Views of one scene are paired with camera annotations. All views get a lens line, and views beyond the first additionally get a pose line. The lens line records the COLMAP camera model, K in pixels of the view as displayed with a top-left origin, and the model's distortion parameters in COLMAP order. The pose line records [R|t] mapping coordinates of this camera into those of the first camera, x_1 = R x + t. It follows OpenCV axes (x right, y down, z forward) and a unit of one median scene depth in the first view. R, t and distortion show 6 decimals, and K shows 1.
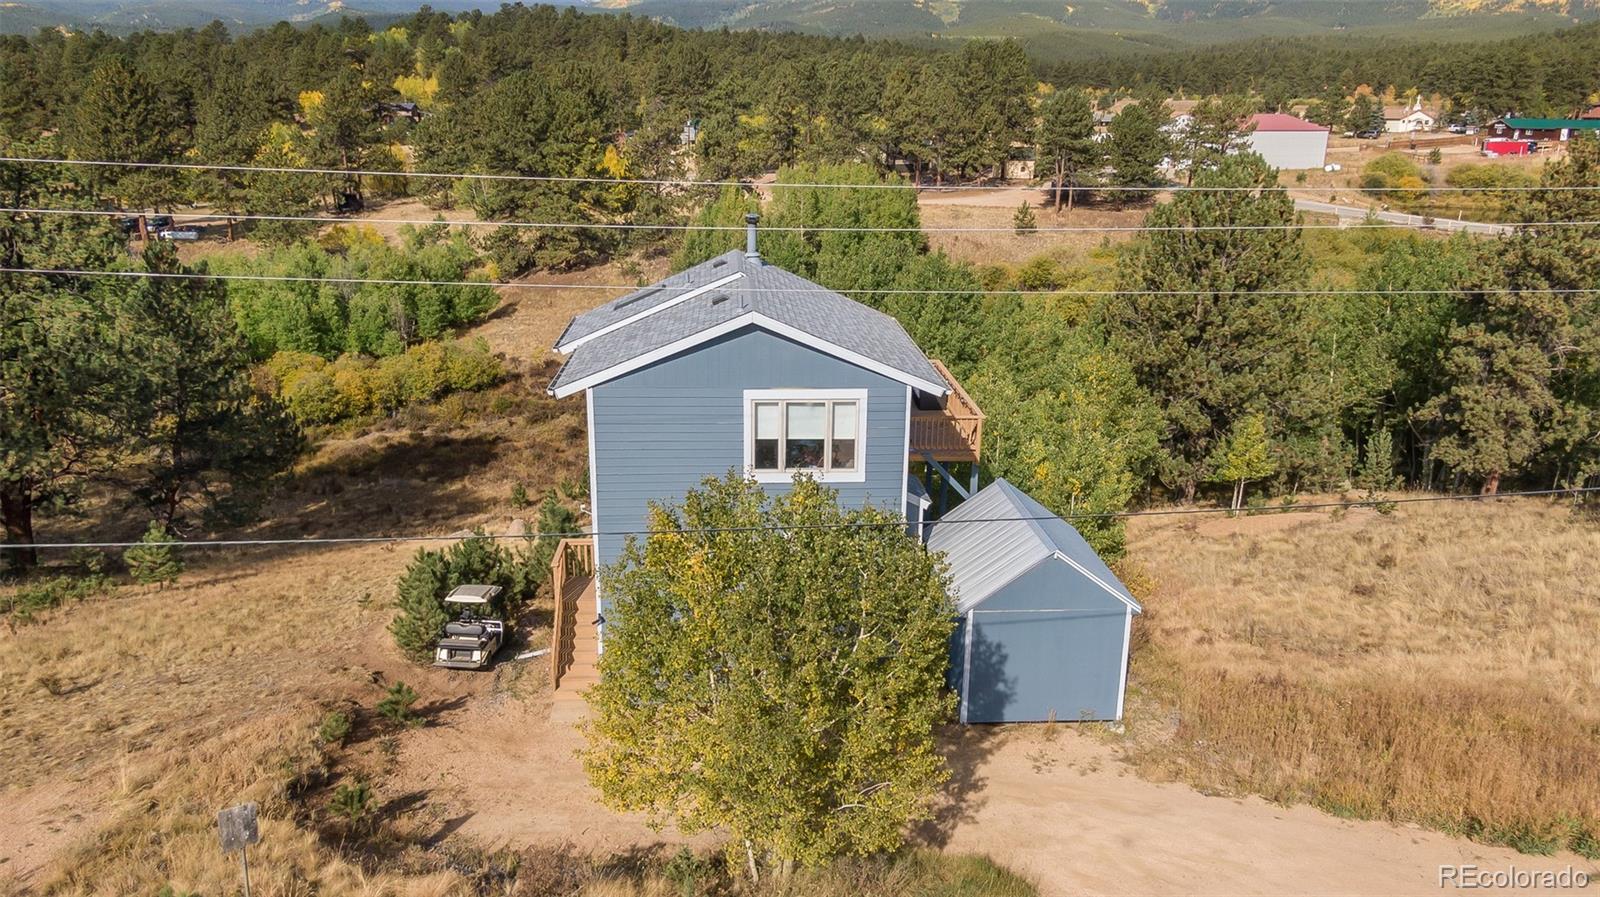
lens RADIAL K [[1150.4, 0, 794.0], [0, 1150.4, 446.2], [0, 0, 1]] dist [0.032310, -0.040614]
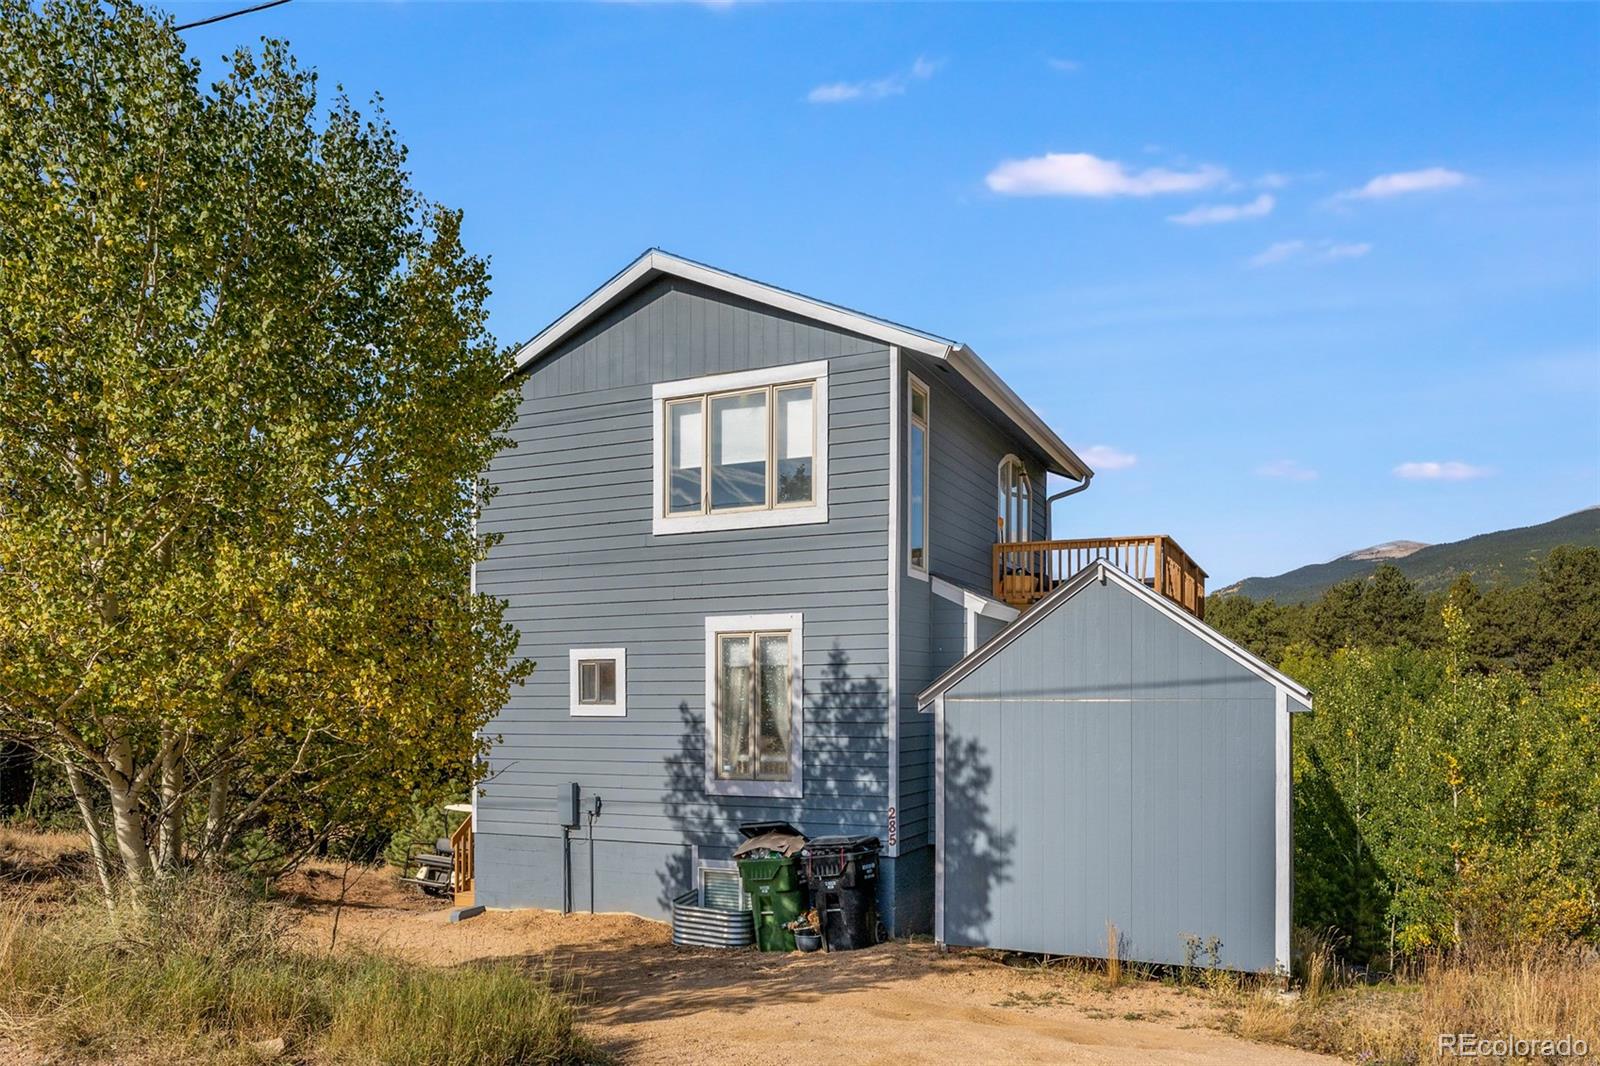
lens RADIAL K [[1122.0, 0, 805.7], [0, 1122.0, 717.8], [0, 0, 1]] dist [0.002847, 0.000388]
pose [[0.880747, -0.007361, -0.473531, 0.072073], [-0.124239, 0.961269, -0.246022, 0.060333], [0.457001, 0.275514, 0.845720, 0.116984]]
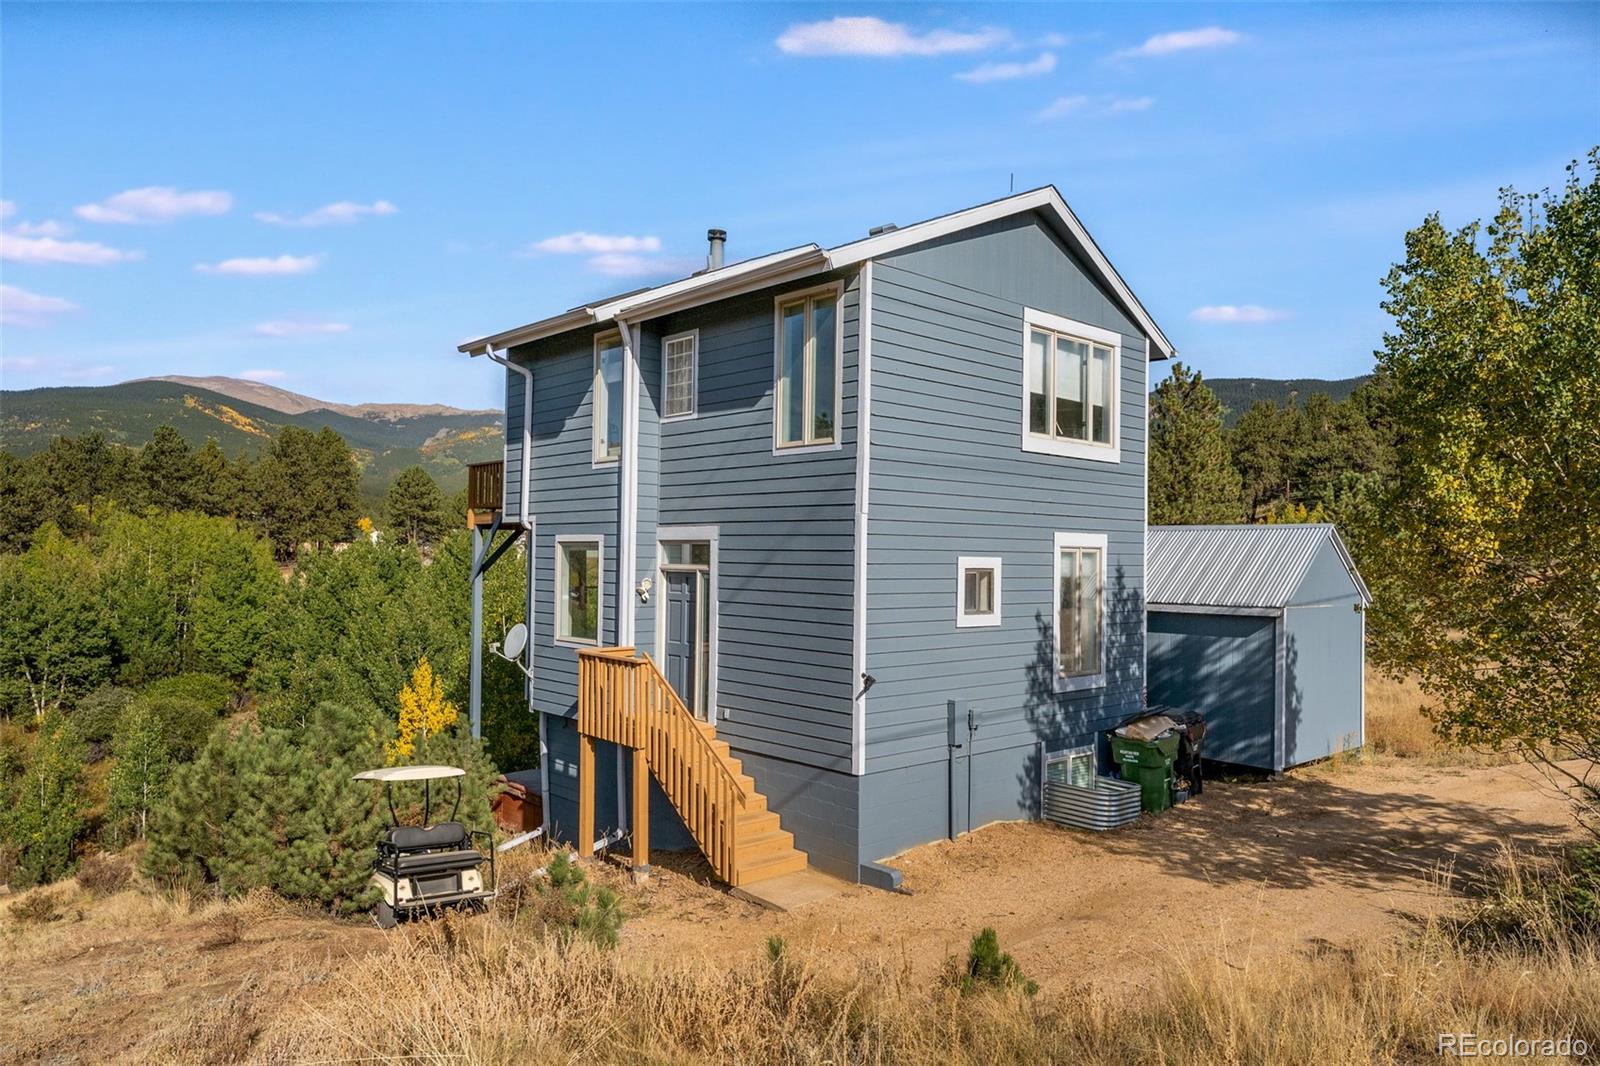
lens RADIAL K [[1066.9, 0, 806.1], [0, 1066.9, 545.8], [0, 0, 1]] dist [-0.036159, 0.039753]
pose [[0.775405, 0.008715, 0.631404, -0.116956], [0.172827, 0.958797, -0.225476, 0.044628], [-0.607353, 0.283958, 0.741950, 0.138479]]
